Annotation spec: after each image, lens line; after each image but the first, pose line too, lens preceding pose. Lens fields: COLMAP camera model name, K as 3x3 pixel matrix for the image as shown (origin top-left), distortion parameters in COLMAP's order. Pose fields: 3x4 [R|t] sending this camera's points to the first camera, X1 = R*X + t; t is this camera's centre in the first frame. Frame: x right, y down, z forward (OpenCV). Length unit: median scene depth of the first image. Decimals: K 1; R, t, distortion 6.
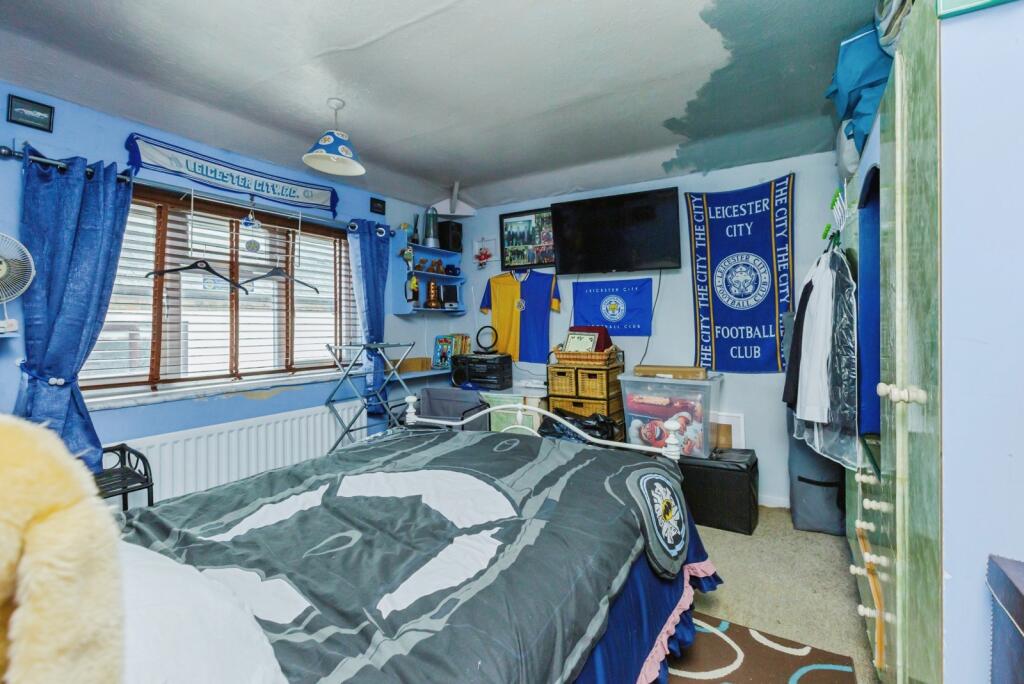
lens RADIAL K [[472.9, 0, 512.0], [0, 472.9, 342.0], [0, 0, 1]] dist [-0.000295, -0.000052]
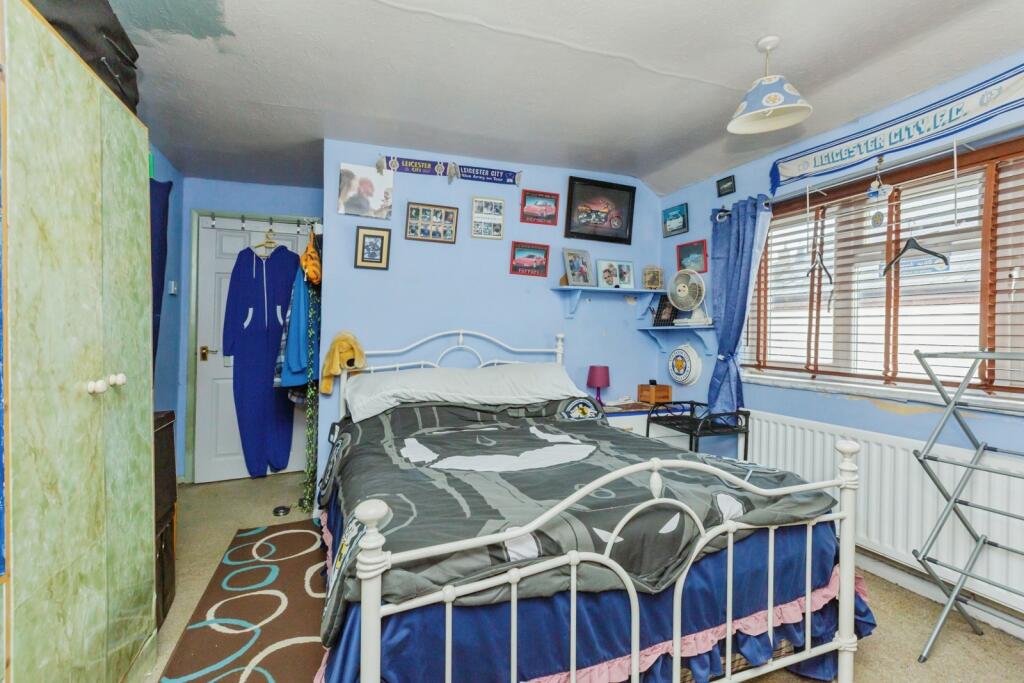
lens RADIAL K [[447.7, 0, 512.5], [0, 447.7, 326.7], [0, 0, 1]] dist [0.000276, 0.000014]
pose [[-0.600982, 0.012078, -0.799171, 0.475327], [-0.013238, 0.999598, 0.025062, -0.034360], [0.799153, 0.025641, -0.600581, 1.052255]]
